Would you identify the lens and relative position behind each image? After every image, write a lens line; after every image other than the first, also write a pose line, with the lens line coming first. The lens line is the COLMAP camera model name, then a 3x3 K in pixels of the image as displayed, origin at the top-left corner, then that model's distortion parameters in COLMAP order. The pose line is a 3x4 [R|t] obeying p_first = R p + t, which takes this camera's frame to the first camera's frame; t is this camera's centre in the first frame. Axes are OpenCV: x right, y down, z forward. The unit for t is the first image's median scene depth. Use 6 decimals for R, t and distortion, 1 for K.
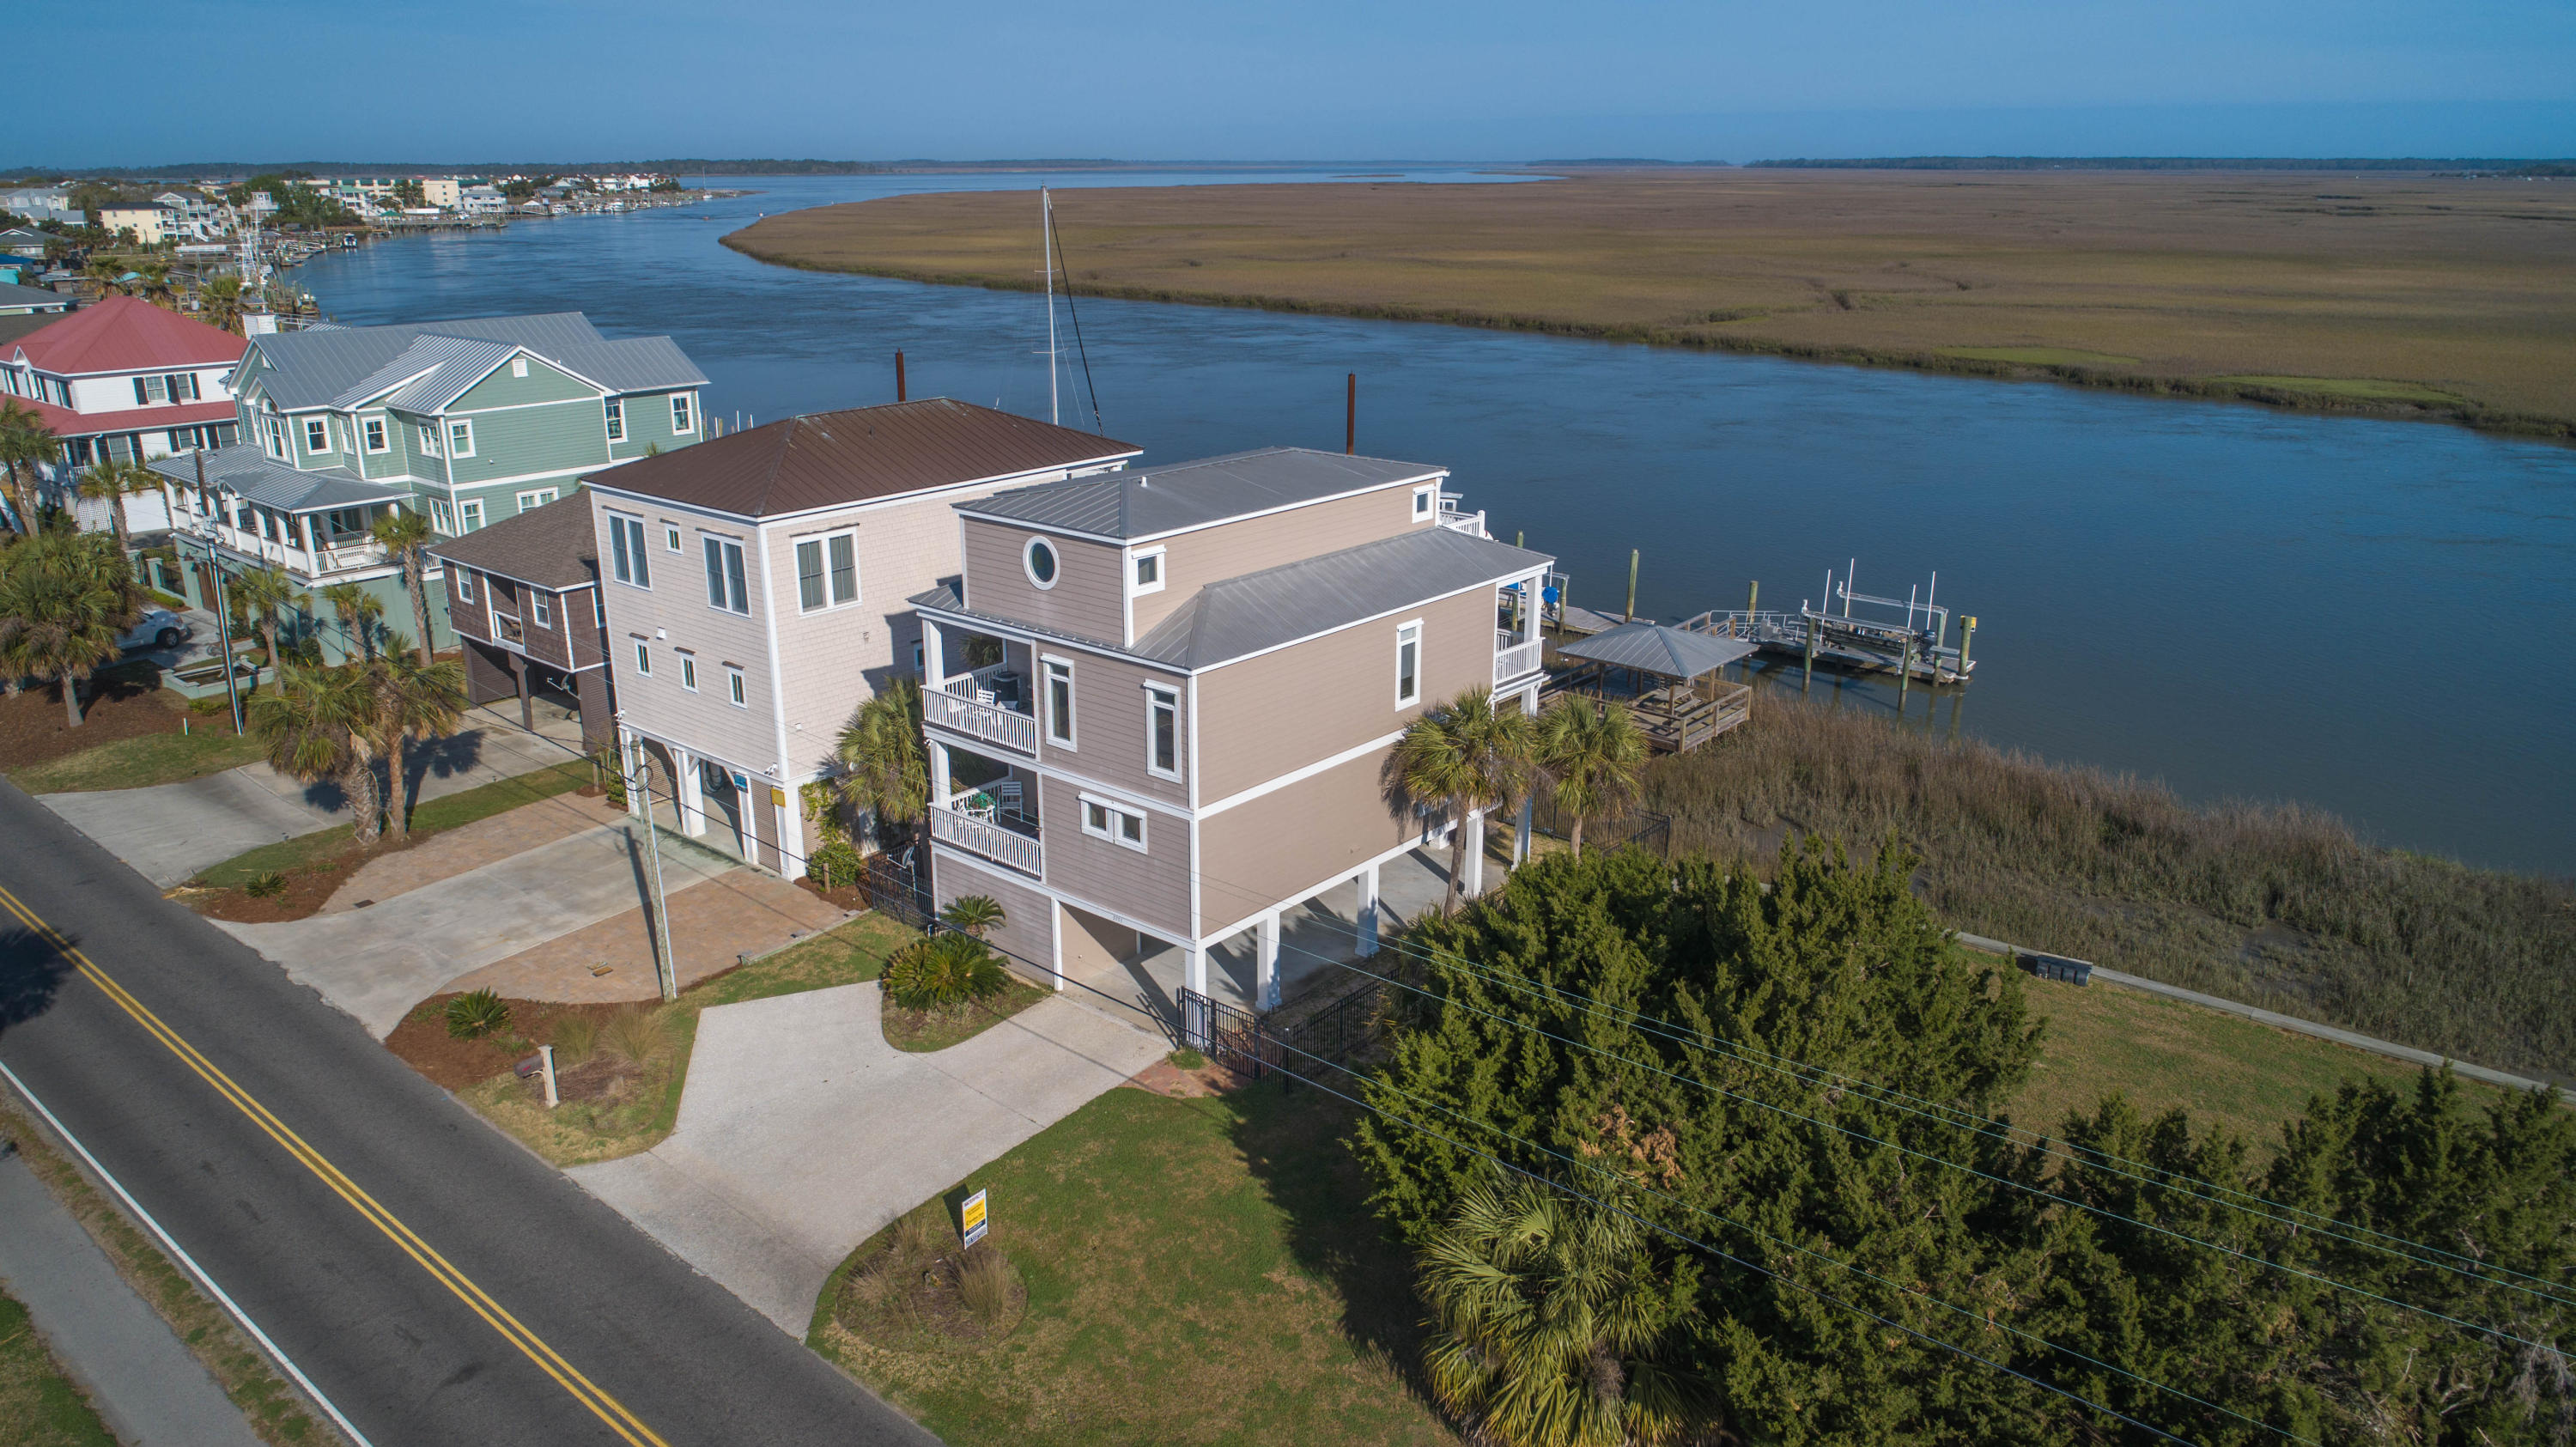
lens RADIAL K [[1735.8, 0, 1279.7], [0, 1735.8, 726.7], [0, 0, 1]] dist [-0.014287, 0.008751]
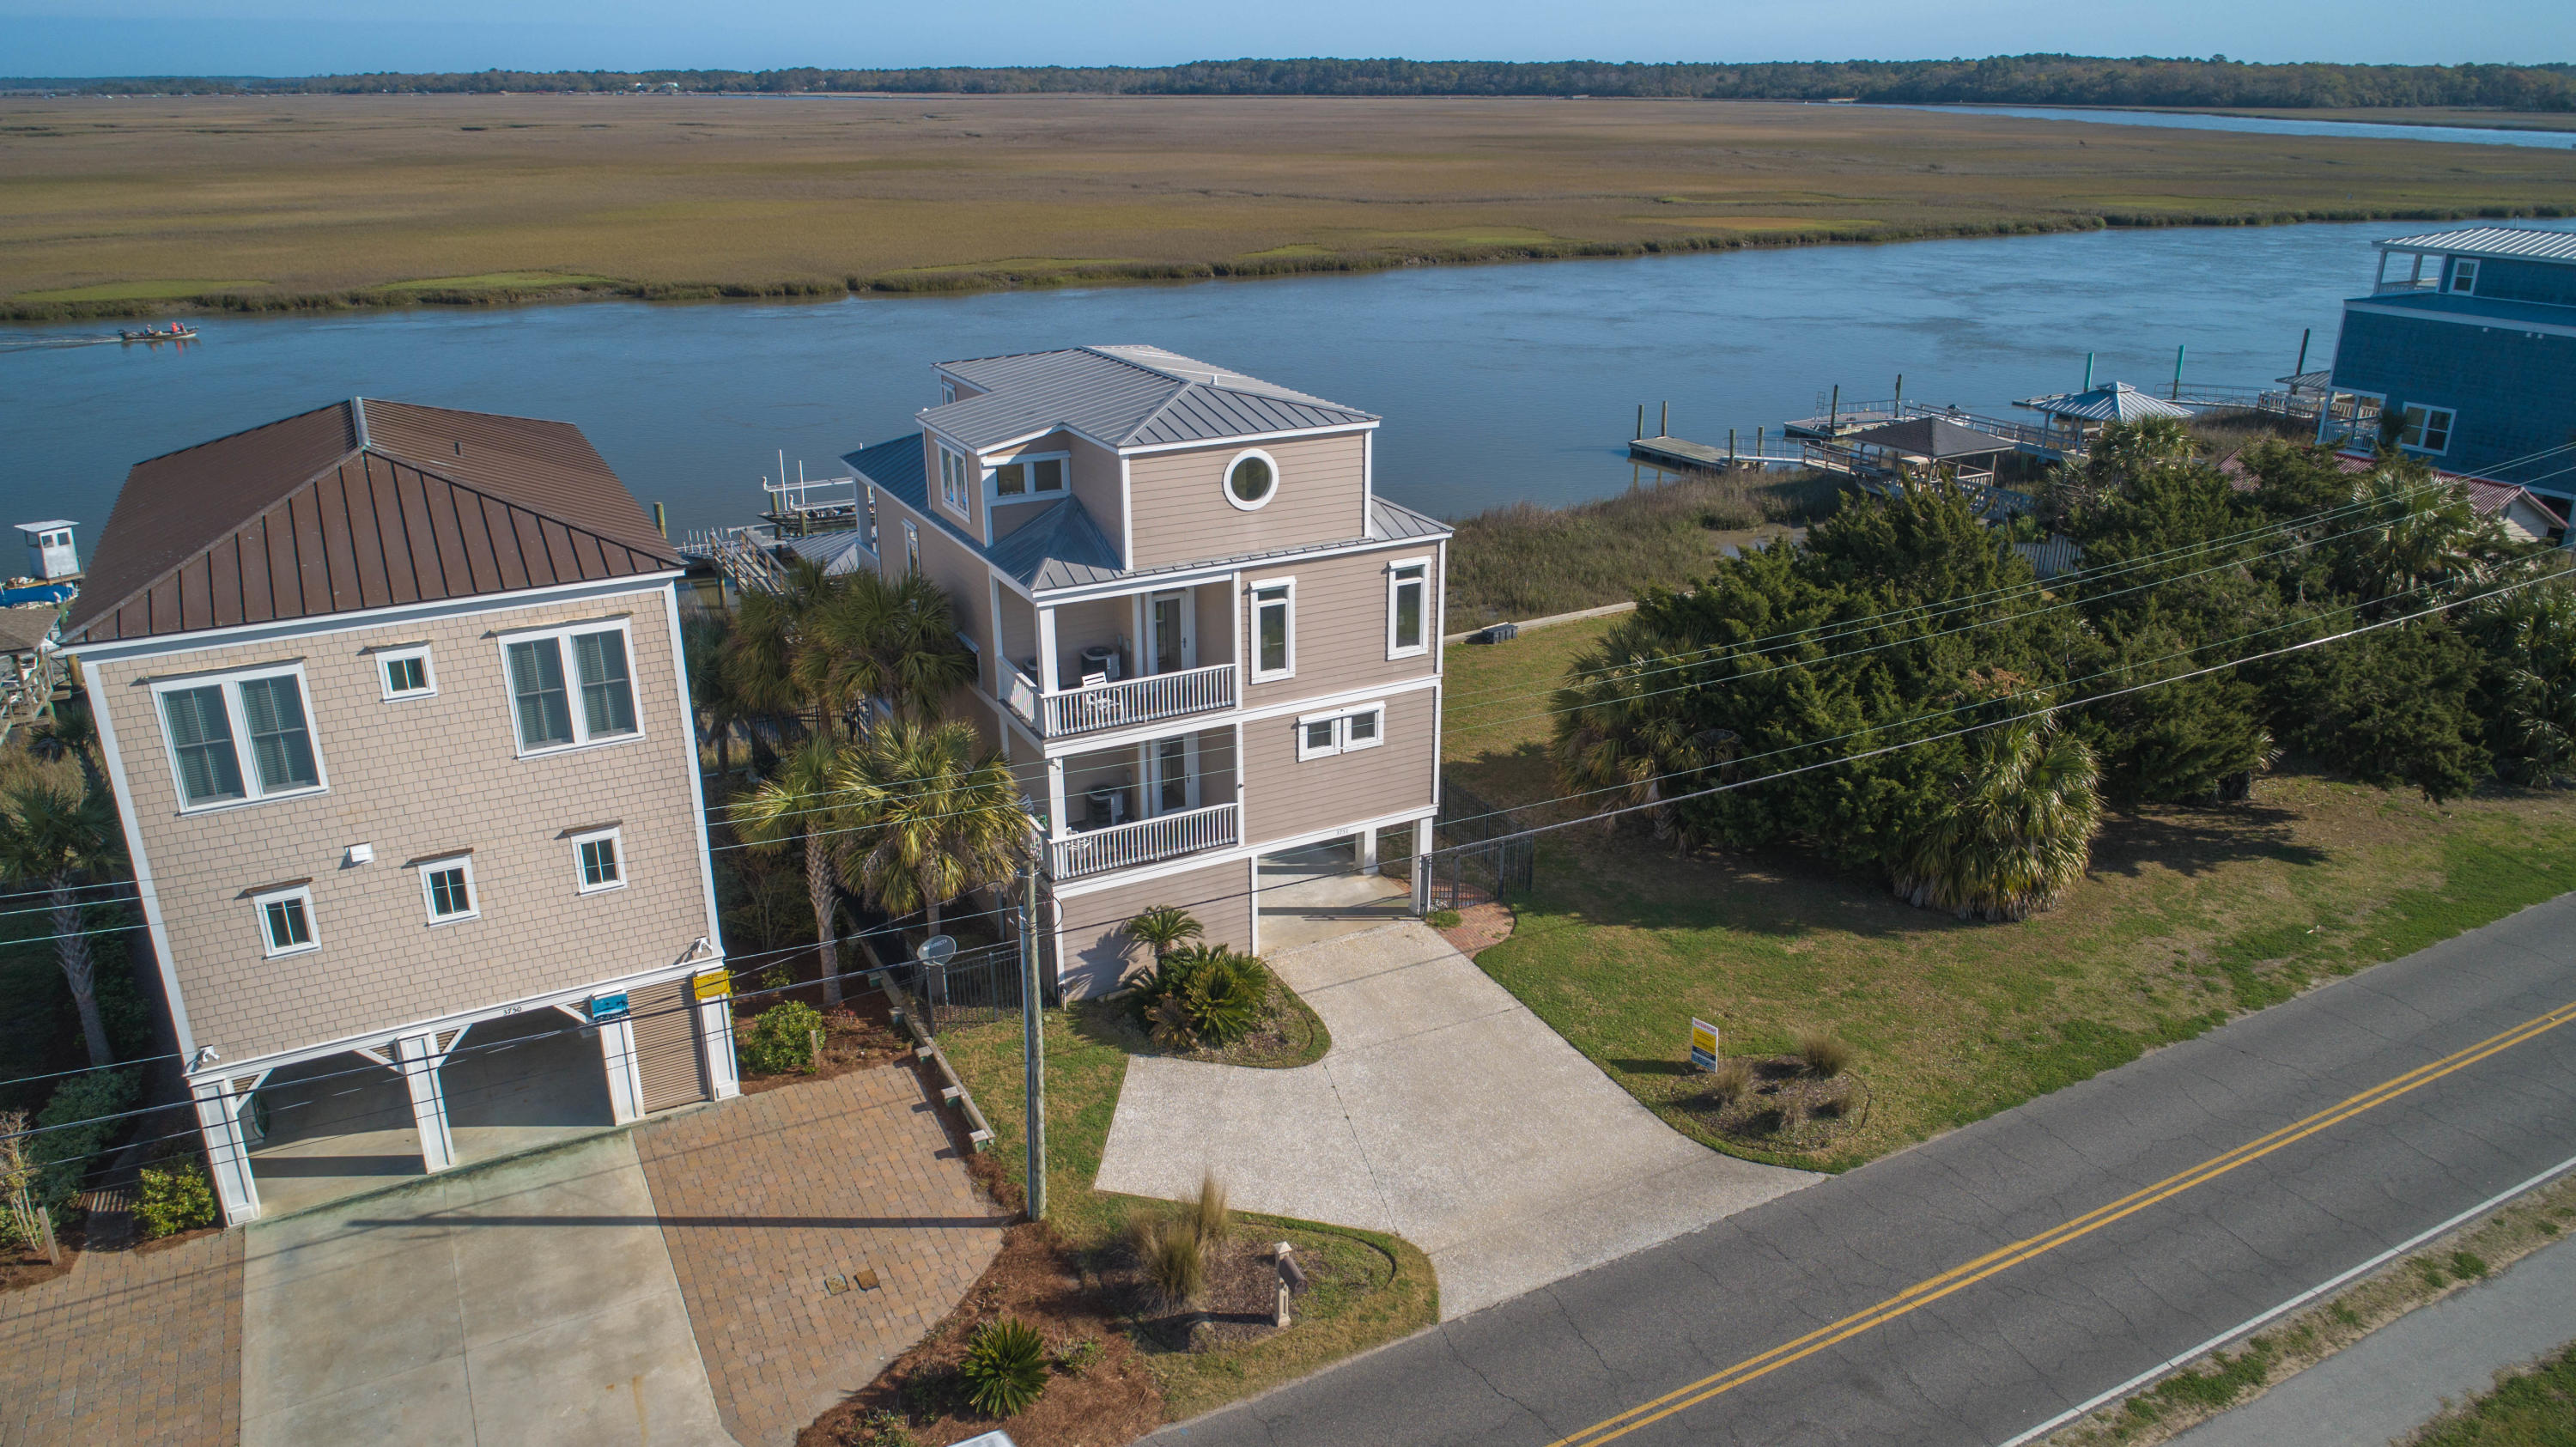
lens RADIAL K [[1735.8, 0, 1284.4], [0, 1735.8, 723.5], [0, 0, 1]] dist [-0.014287, 0.008751]
pose [[0.370908, -0.325786, 0.869650, -0.878420], [0.290669, 0.930121, 0.224468, -0.161132], [-0.882008, 0.169523, 0.439685, 0.575740]]
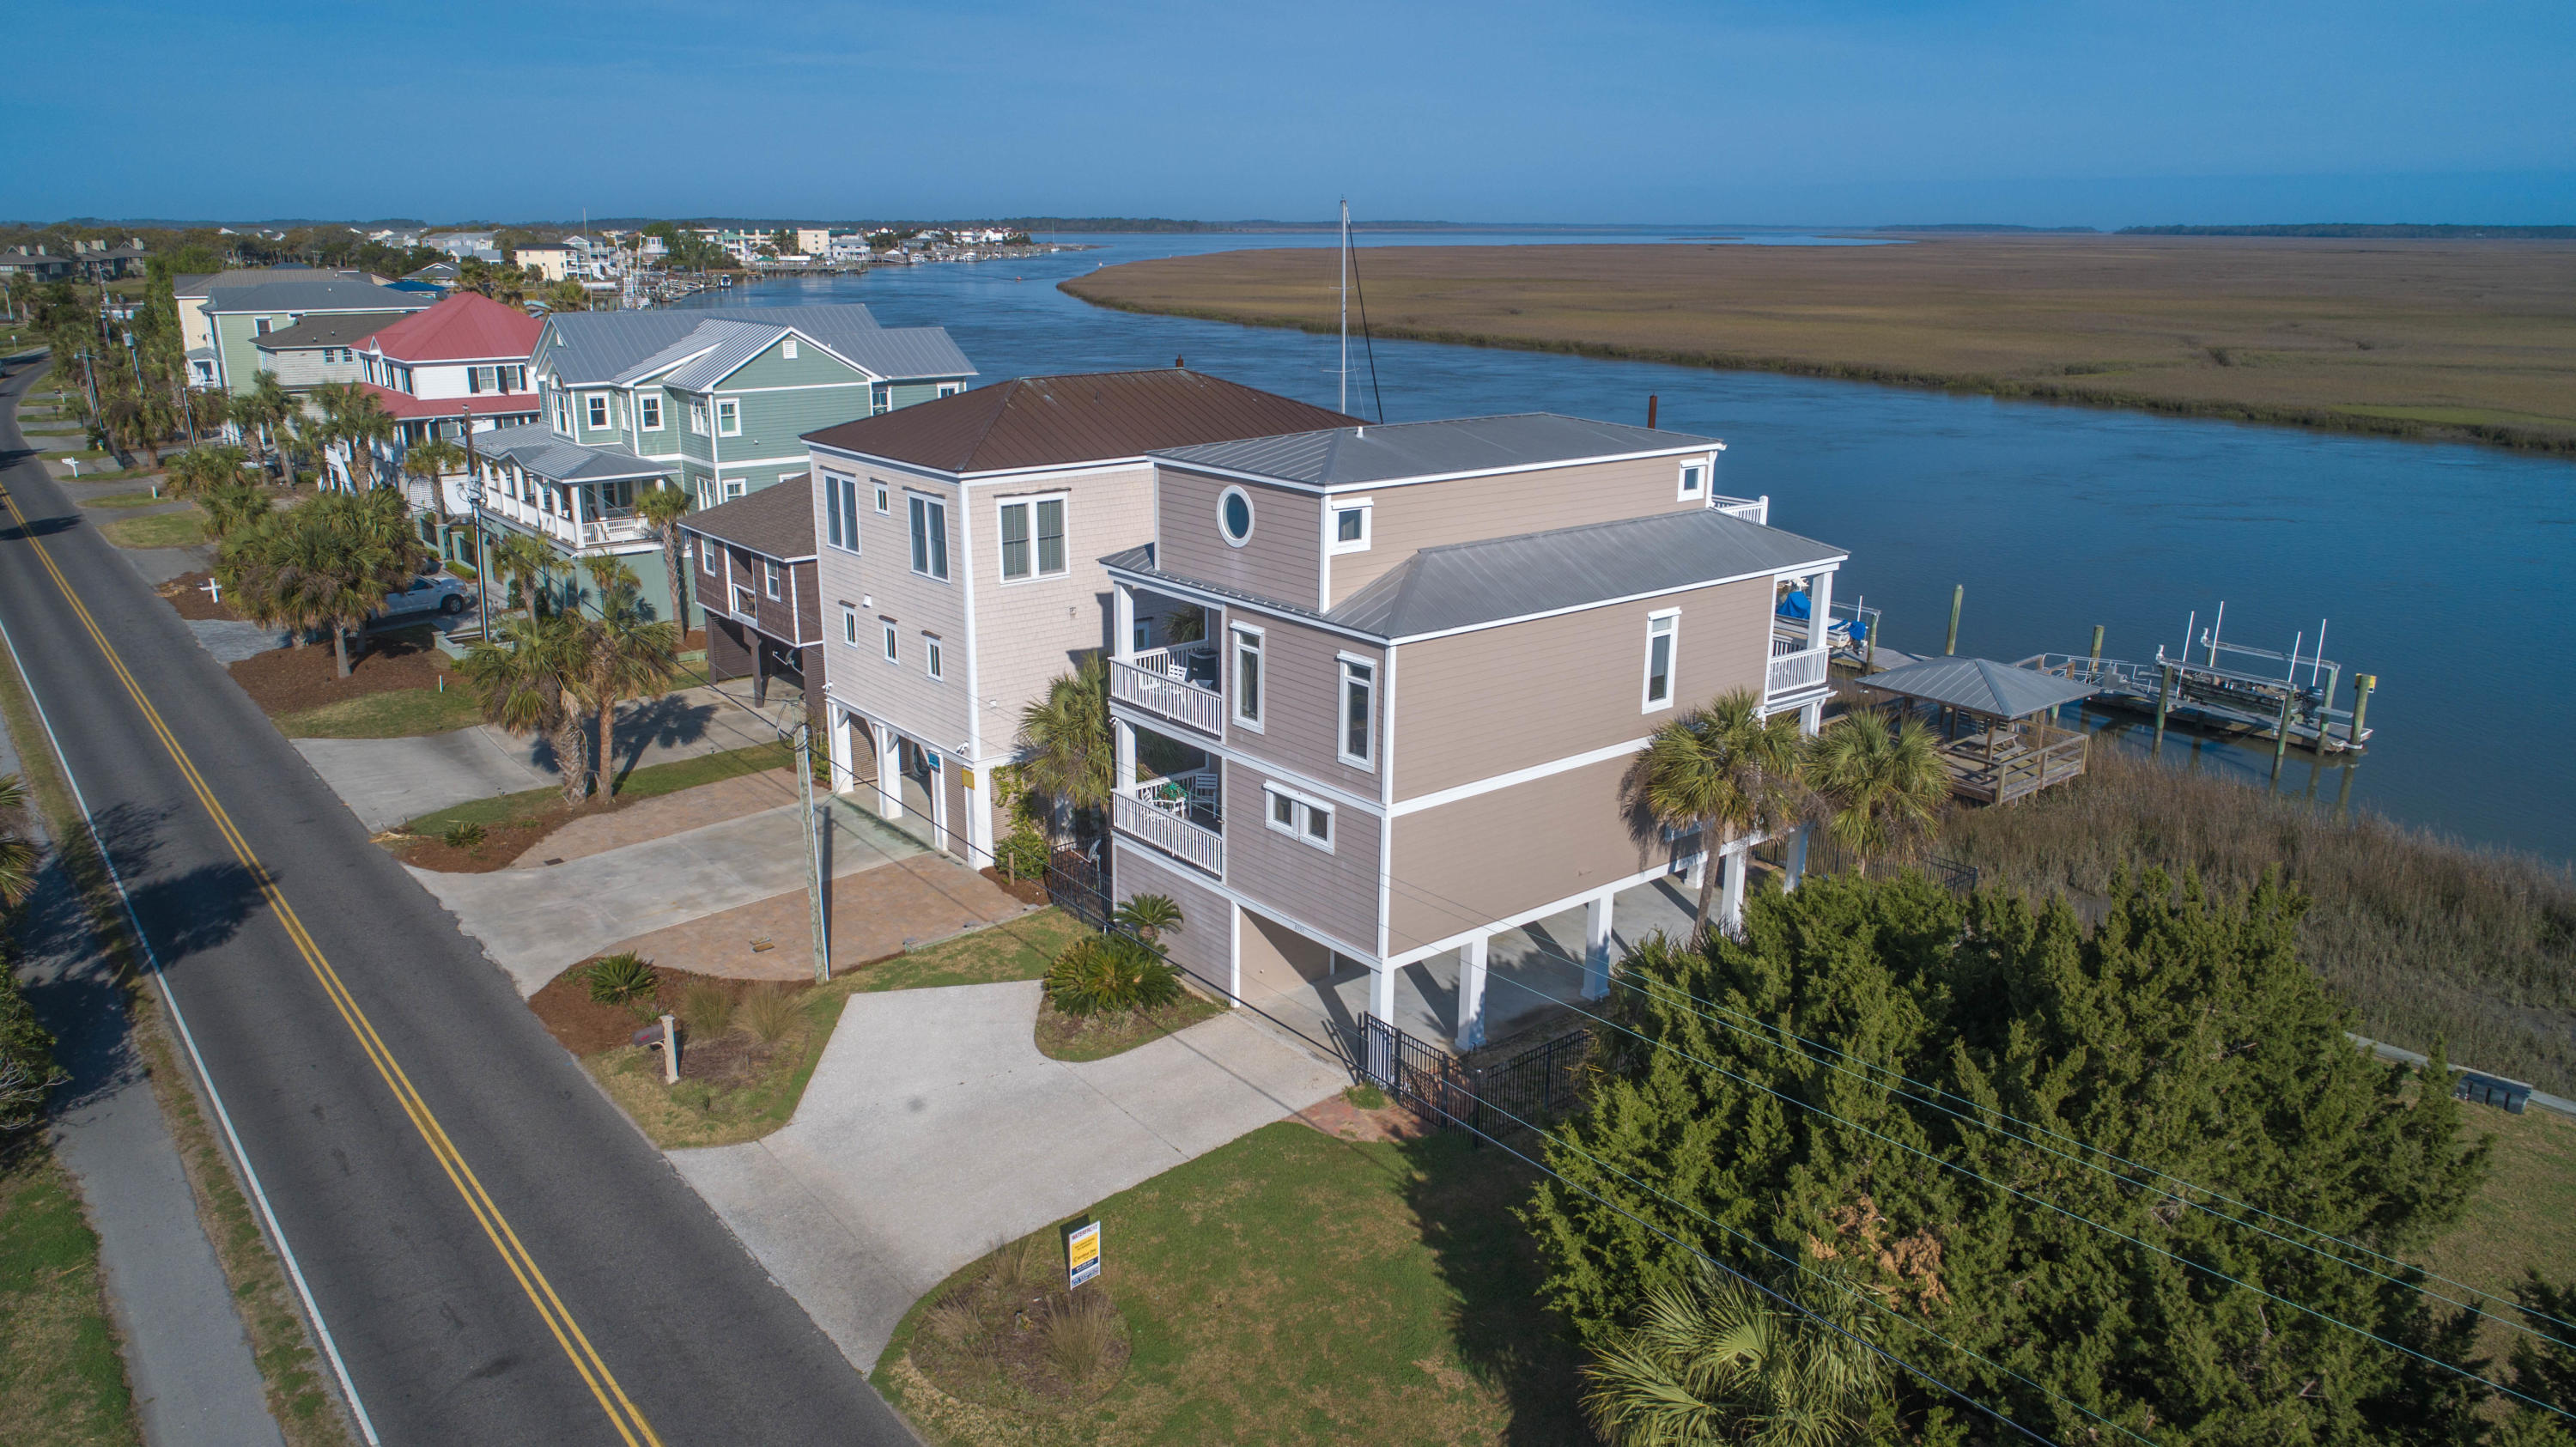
lens RADIAL K [[1735.8, 0, 1277.4], [0, 1735.8, 724.0], [0, 0, 1]] dist [-0.014287, 0.008751]
pose [[0.982729, 0.056410, -0.176246, 0.041926], [-0.062512, 0.997615, -0.029260, 0.032888], [0.174175, 0.039772, 0.983911, 0.130785]]
